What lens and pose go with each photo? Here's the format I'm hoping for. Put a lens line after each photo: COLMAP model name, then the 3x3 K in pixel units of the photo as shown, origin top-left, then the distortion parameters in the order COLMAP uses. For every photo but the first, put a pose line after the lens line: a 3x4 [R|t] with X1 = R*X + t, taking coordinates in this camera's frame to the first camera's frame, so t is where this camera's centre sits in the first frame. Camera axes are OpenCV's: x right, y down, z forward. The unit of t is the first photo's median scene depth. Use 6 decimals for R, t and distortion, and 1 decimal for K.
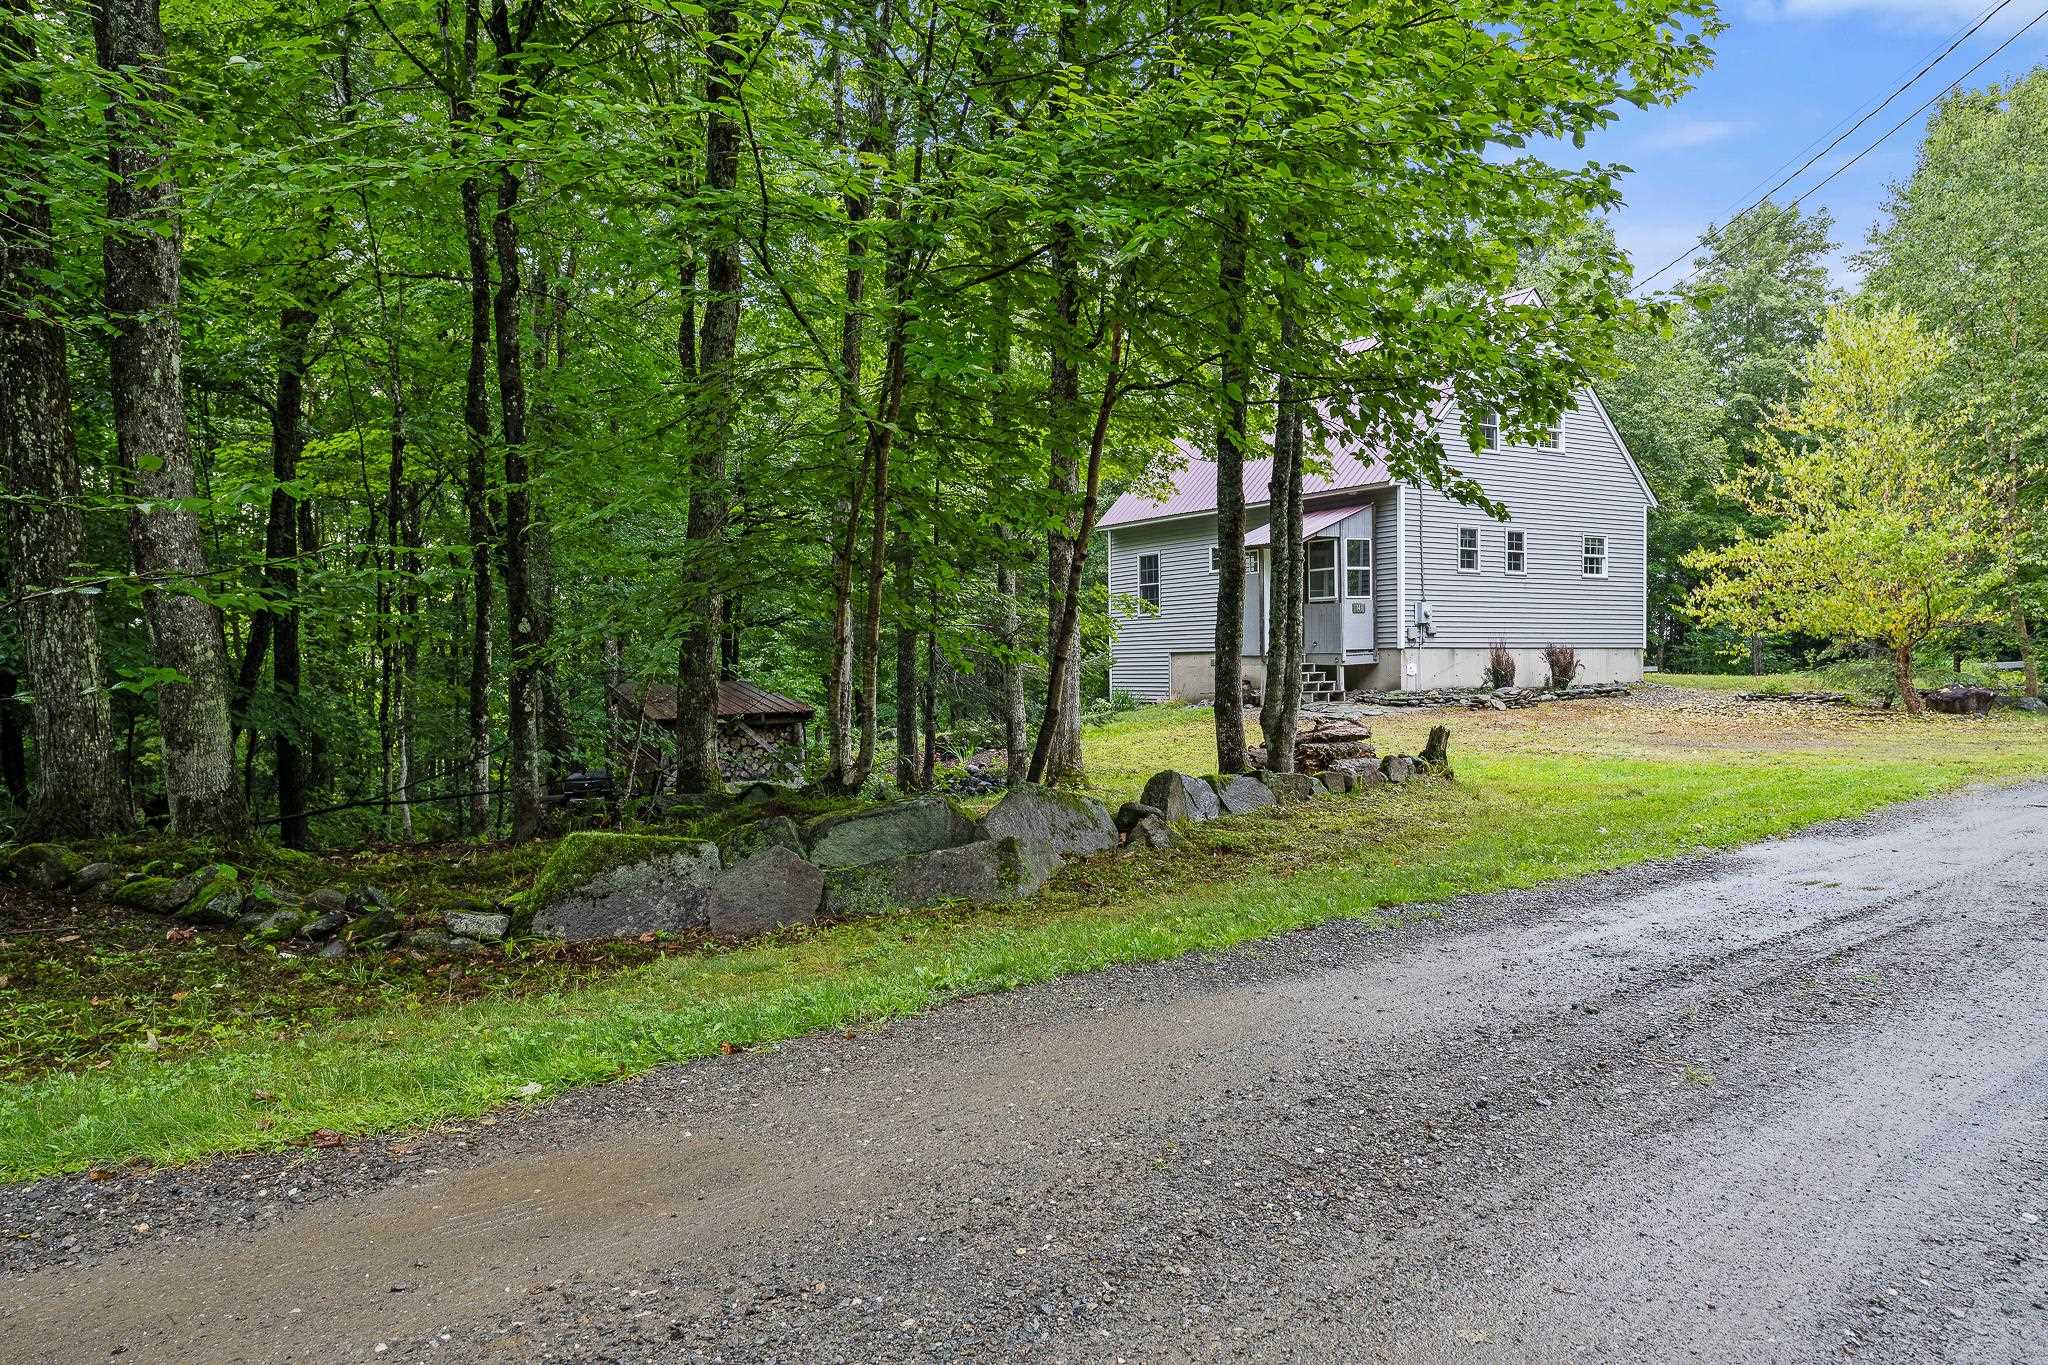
lens RADIAL K [[1384.5, 0, 1016.3], [0, 1384.5, 698.3], [0, 0, 1]] dist [0.008876, -0.009928]
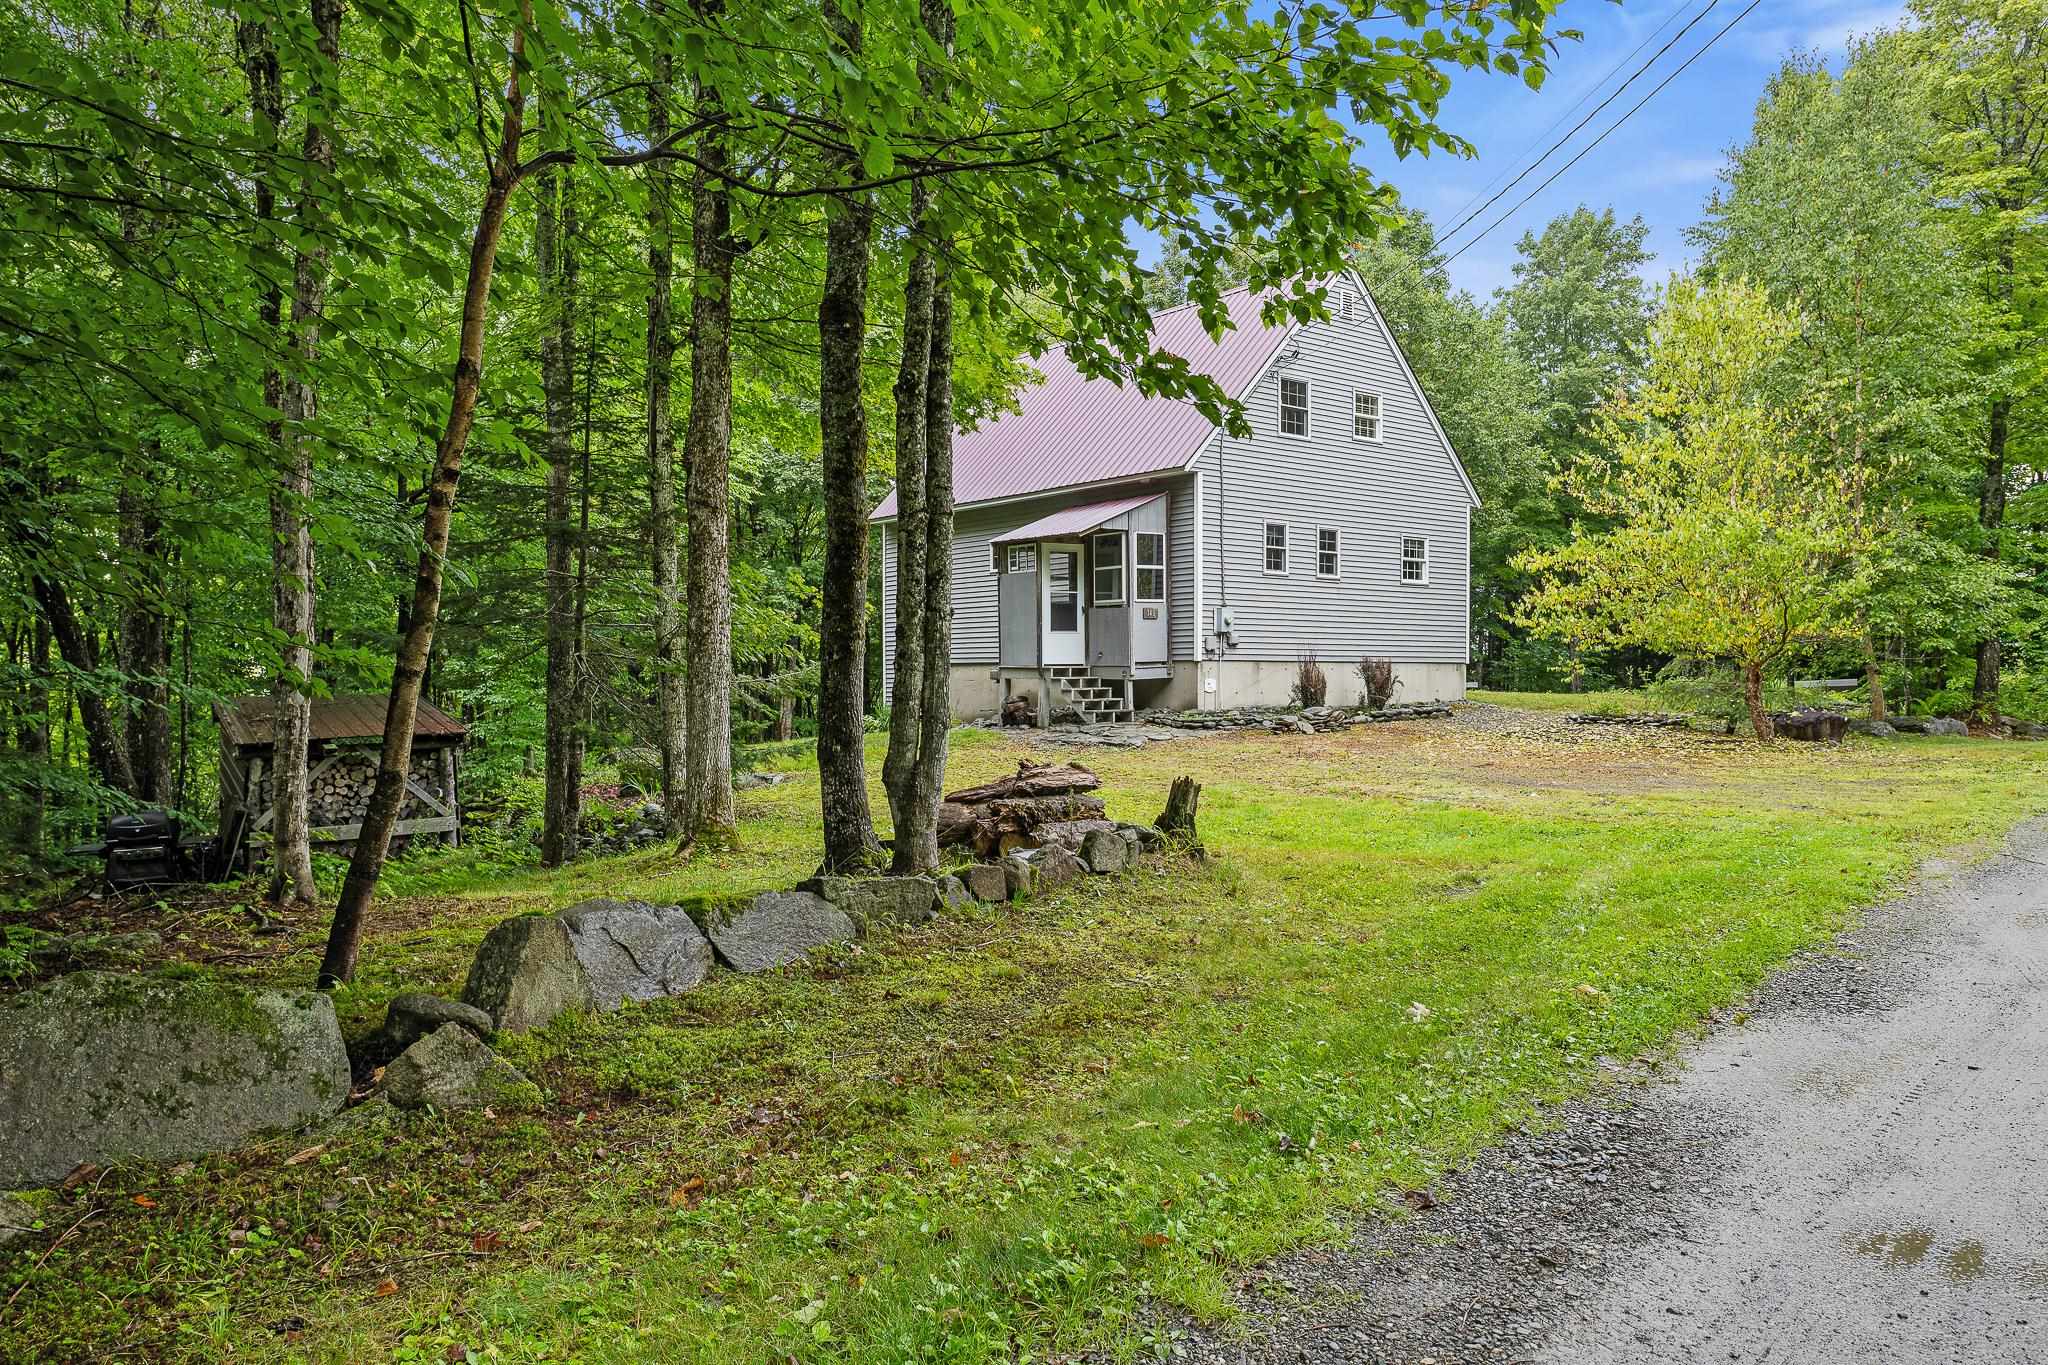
lens RADIAL K [[1384.5, 0, 1018.3], [0, 1384.5, 676.9], [0, 0, 1]] dist [0.008876, -0.009928]
pose [[0.993338, 0.008043, 0.114956, 0.069947], [-0.005426, 0.999719, -0.023059, -0.005756], [-0.115109, 0.022282, 0.993103, 0.163457]]
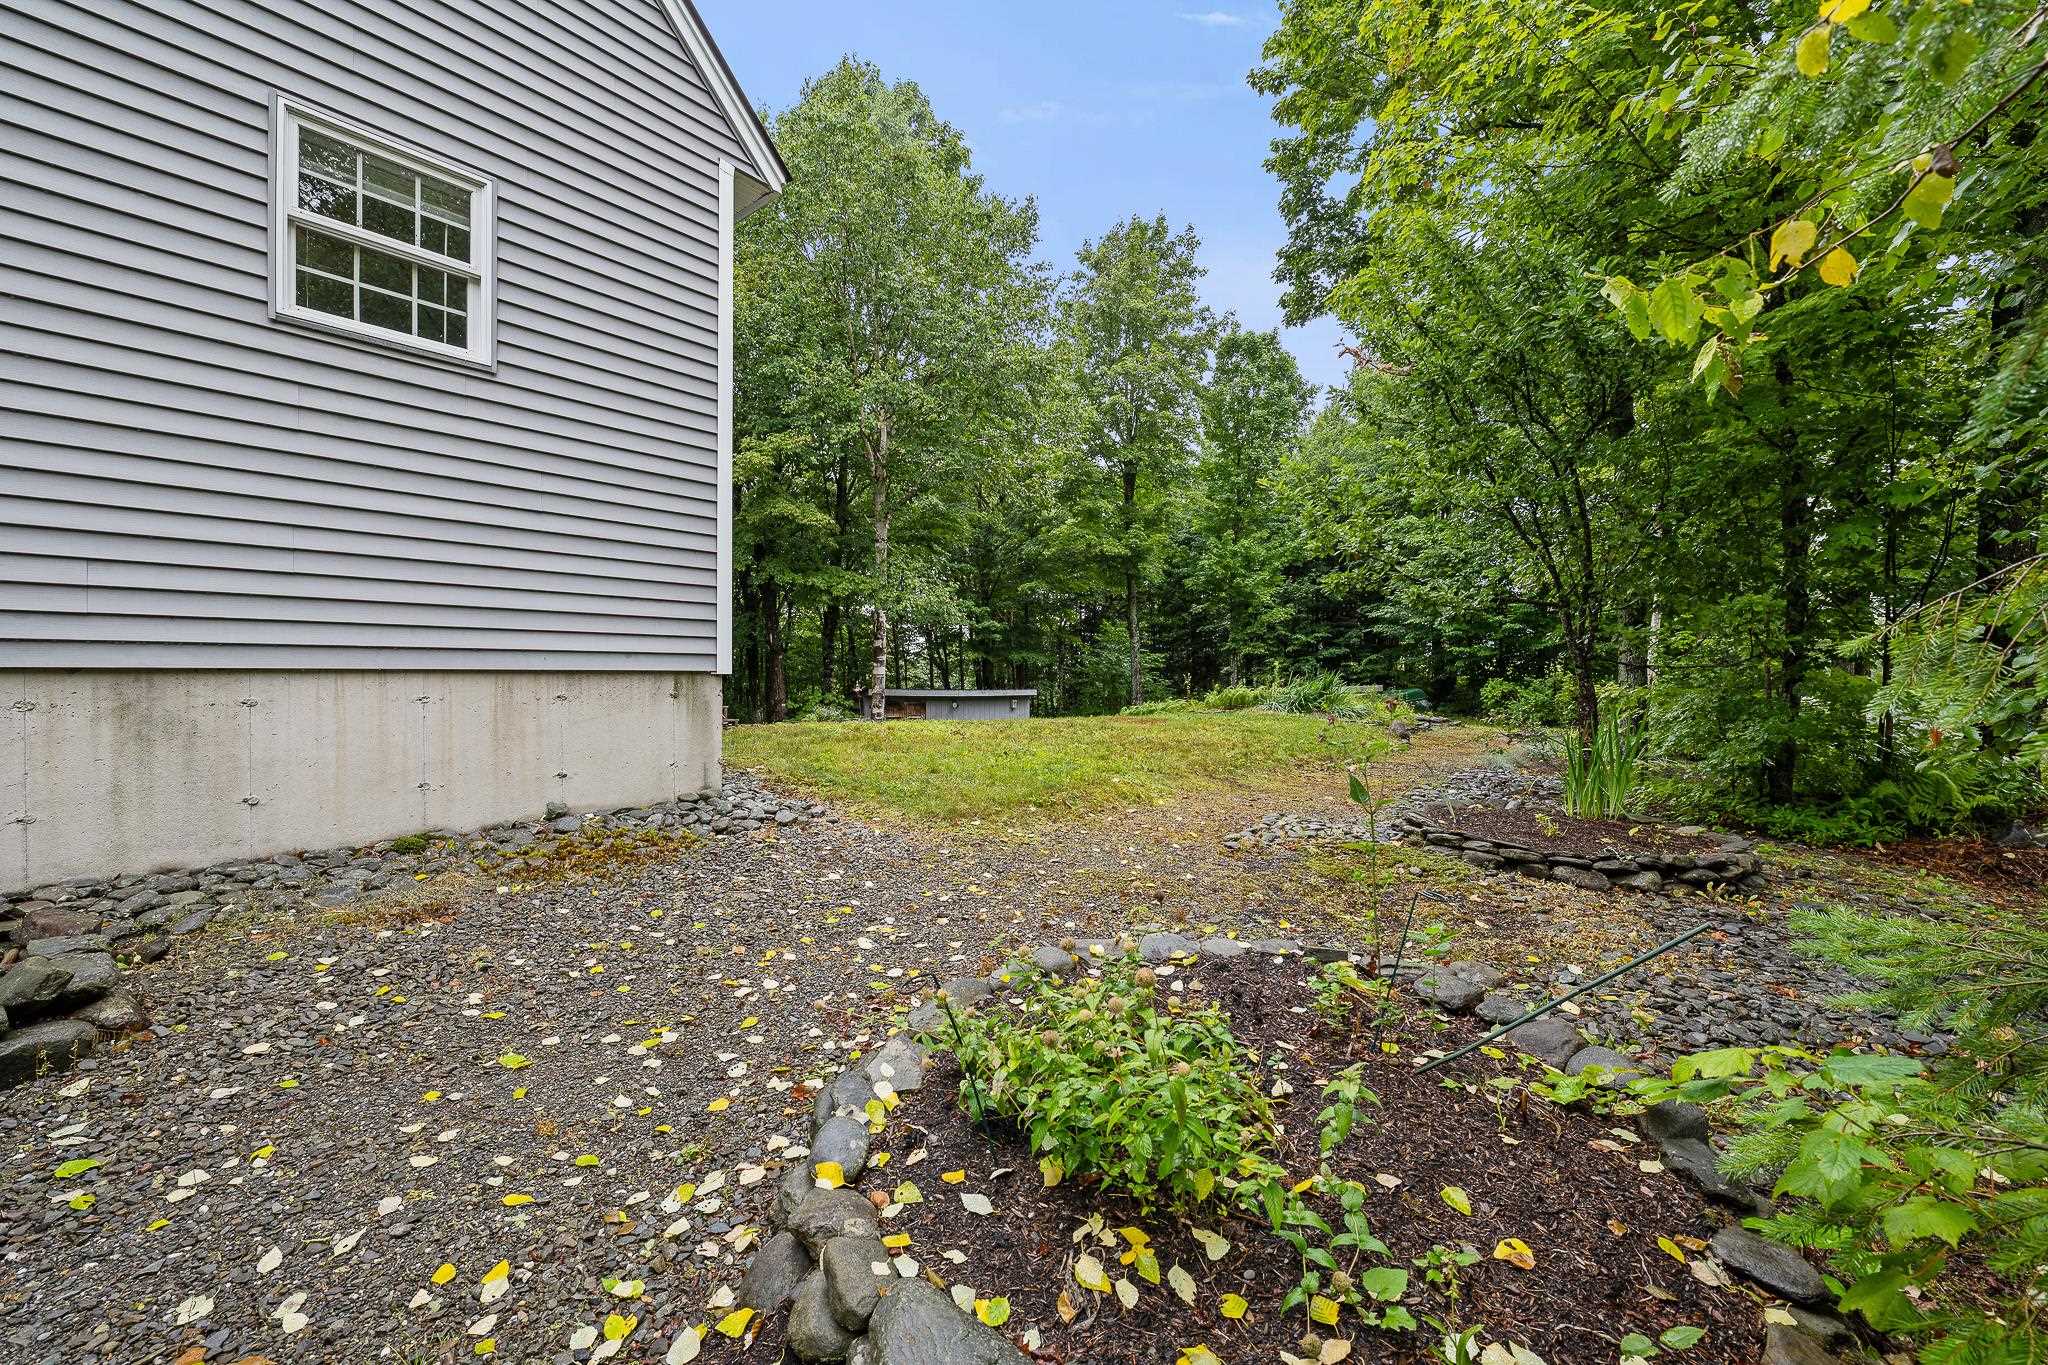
lens RADIAL K [[853.8, 0, 1028.0], [0, 853.8, 672.4], [0, 0, 1]] dist [-0.010132, -0.000737]
pose [[0.937154, 0.010458, 0.348759, 0.529264], [0.000017, 0.999549, -0.030019, -0.036516], [-0.348916, 0.028138, 0.936731, 0.961766]]
